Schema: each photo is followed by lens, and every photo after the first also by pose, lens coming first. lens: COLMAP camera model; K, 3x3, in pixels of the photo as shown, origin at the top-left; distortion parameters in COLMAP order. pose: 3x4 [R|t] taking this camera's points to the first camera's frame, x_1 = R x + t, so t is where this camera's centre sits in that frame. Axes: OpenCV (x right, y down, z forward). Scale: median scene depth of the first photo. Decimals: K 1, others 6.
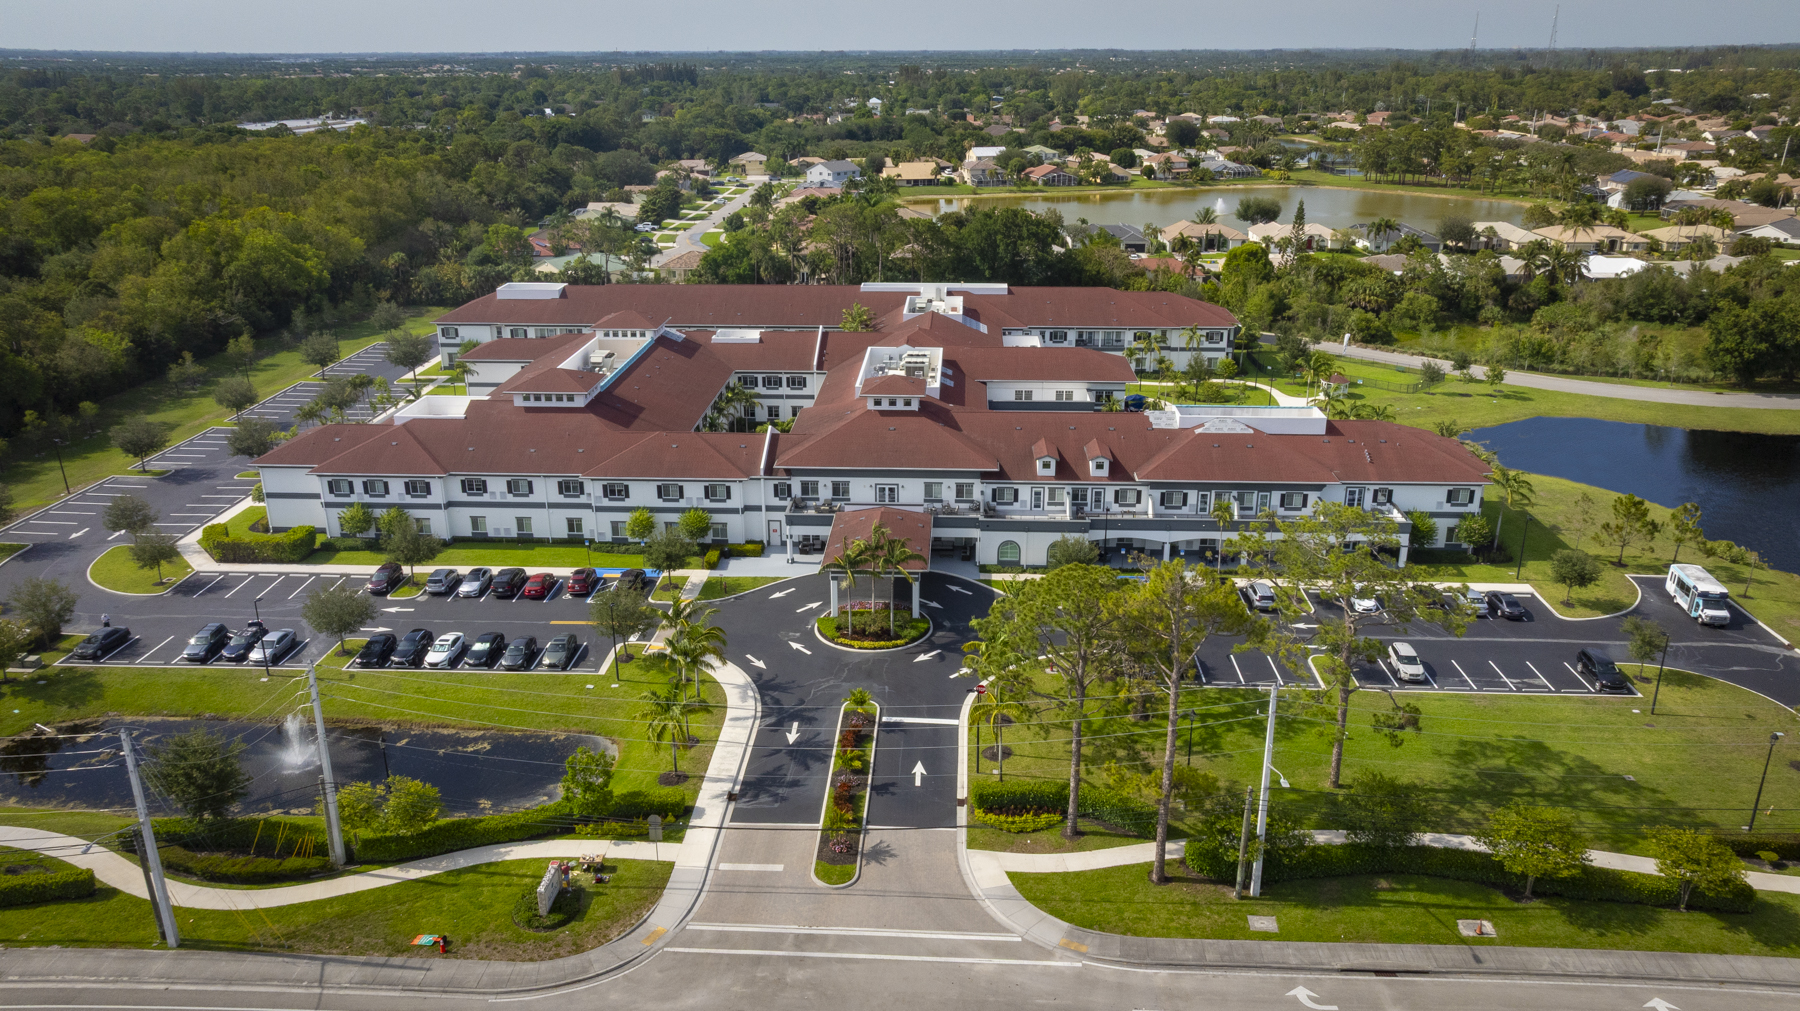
lens RADIAL K [[1280.7, 0, 895.0], [0, 1280.7, 505.2], [0, 0, 1]] dist [-0.028467, 0.035649]
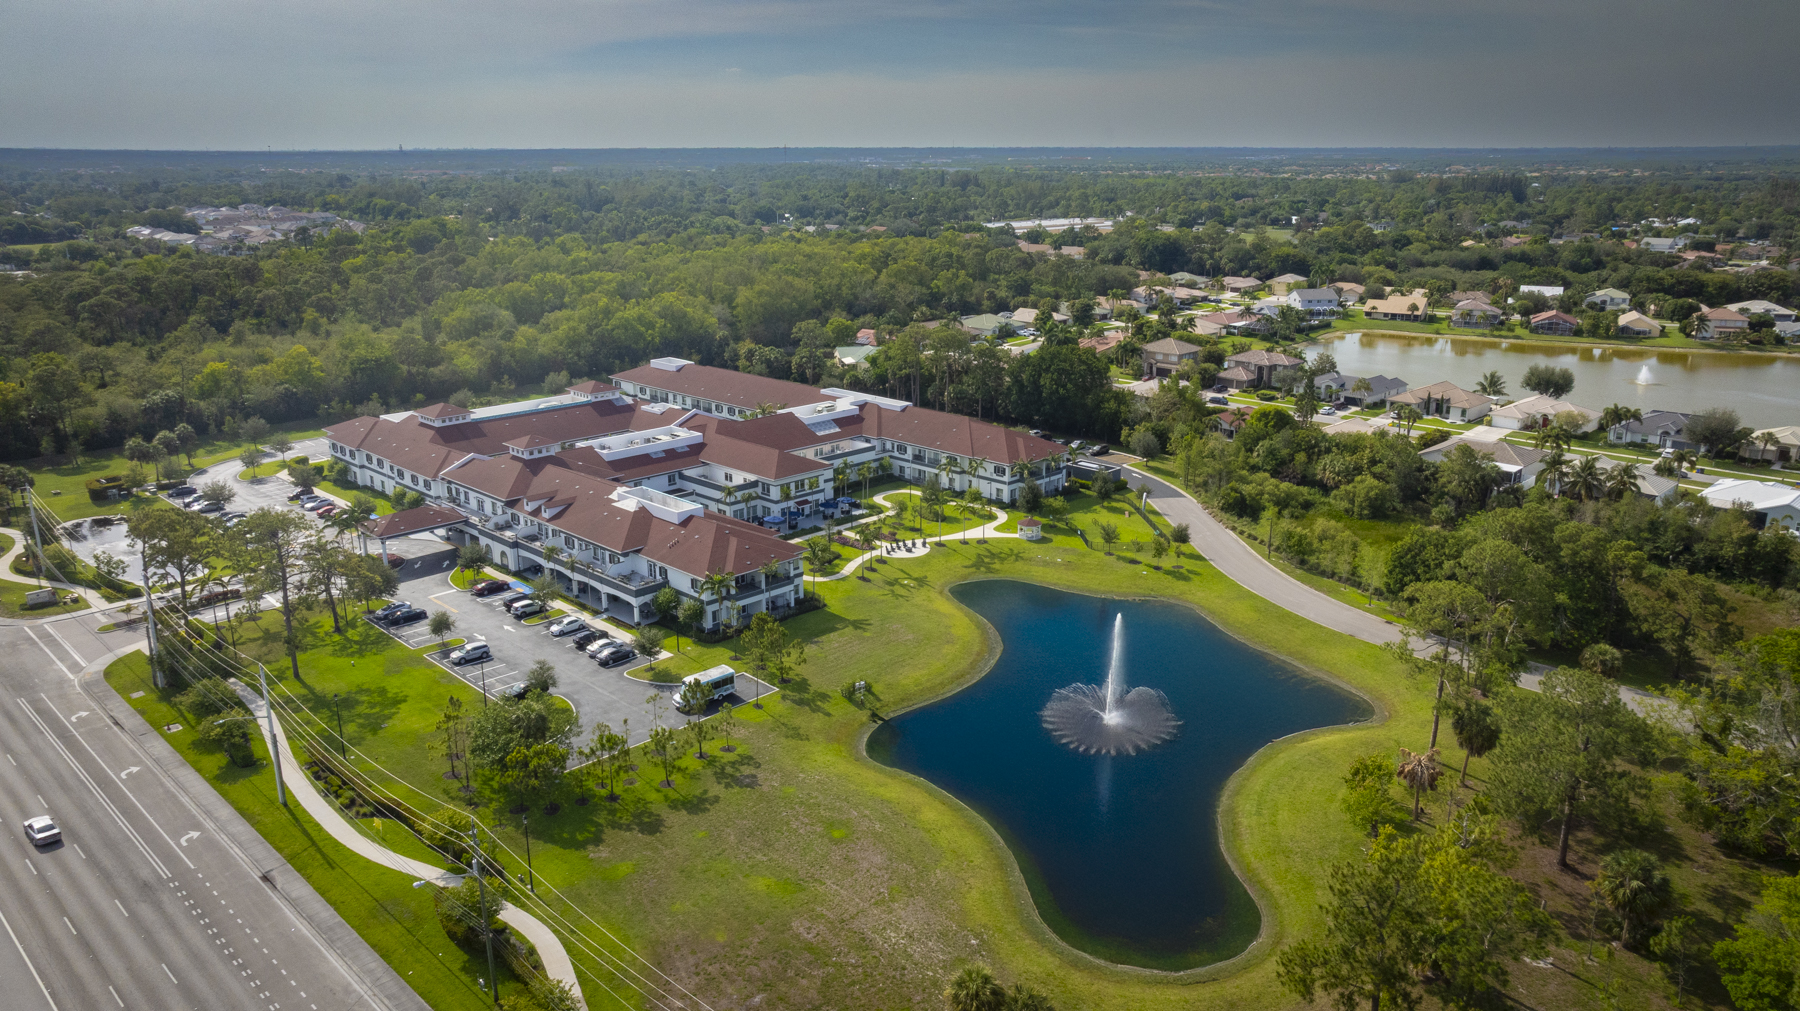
lens RADIAL K [[1260.4, 0, 897.2], [0, 1260.4, 506.9], [0, 0, 1]] dist [-0.039051, 0.065926]
pose [[0.746584, 0.188252, -0.638102, 1.385050], [-0.226878, 0.973679, 0.021805, -0.158108], [0.625411, 0.128492, 0.769643, 0.115166]]
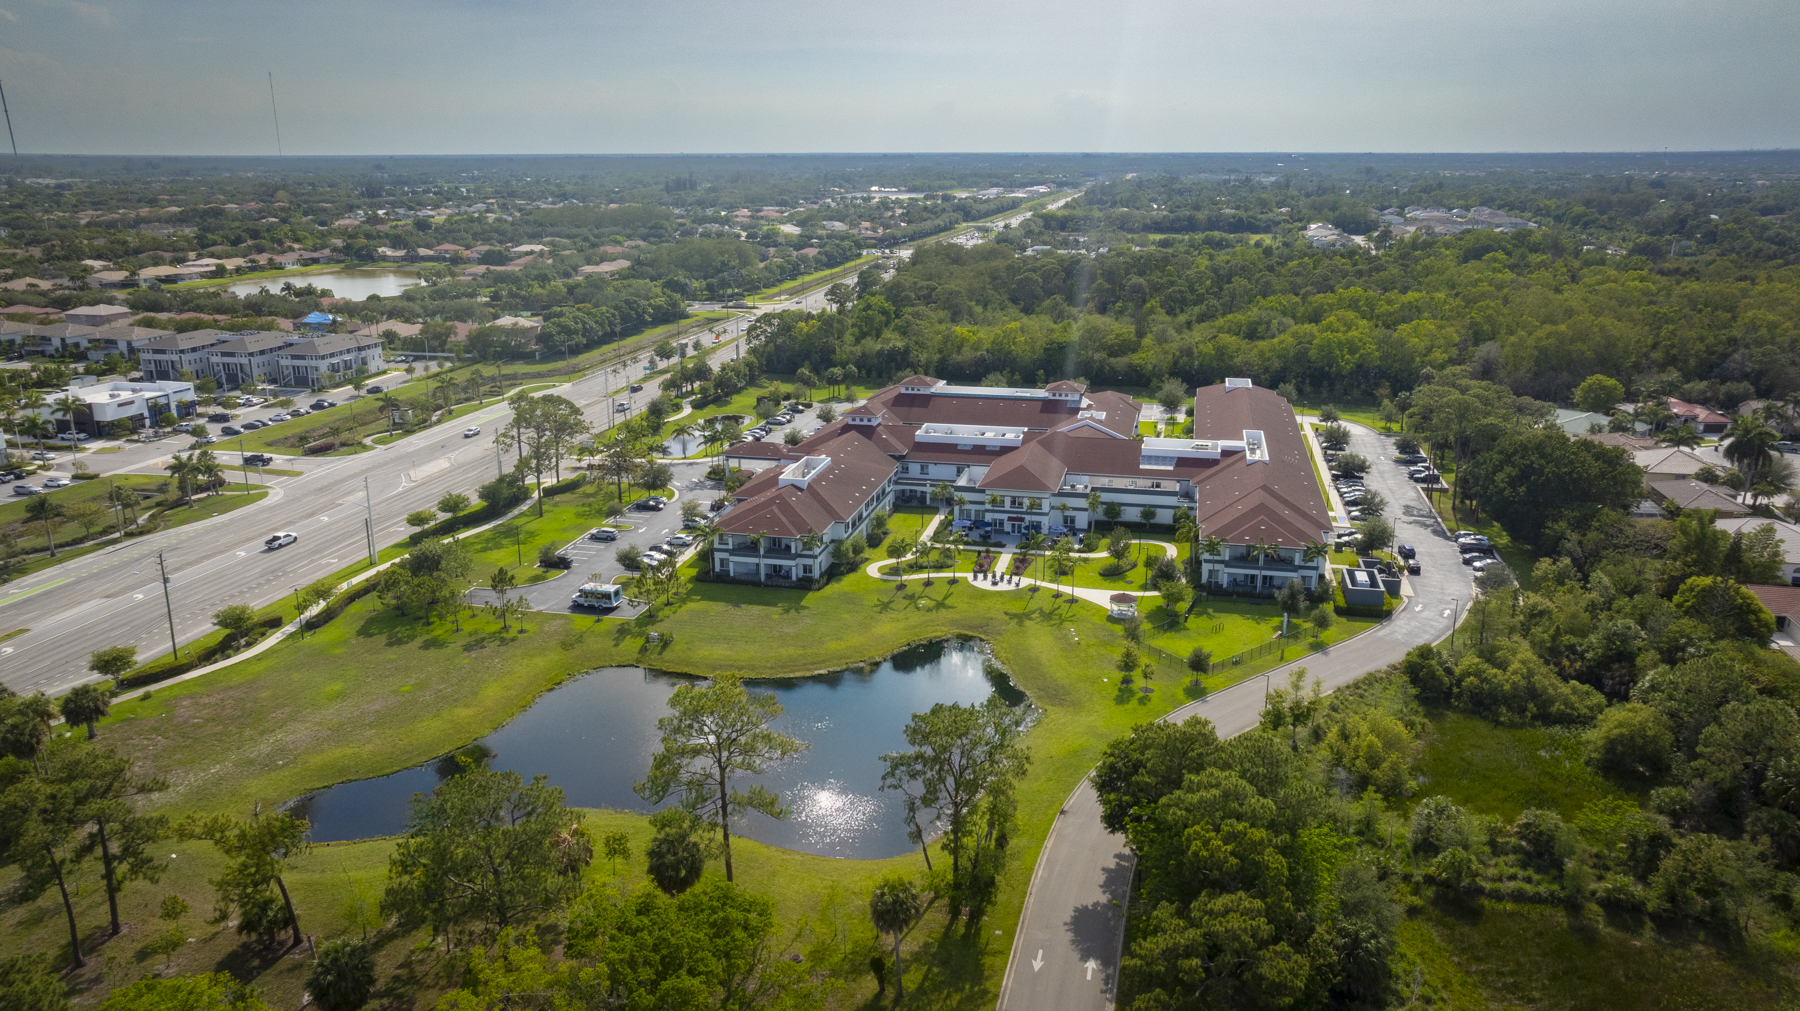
lens RADIAL K [[1260.4, 0, 897.2], [0, 1260.4, 506.9], [0, 0, 1]] dist [-0.039051, 0.065926]
pose [[-0.172583, 0.275177, -0.945776, 1.828469], [-0.328063, 0.889304, 0.318611, -0.591710], [0.928757, 0.365261, -0.063203, 1.264784]]
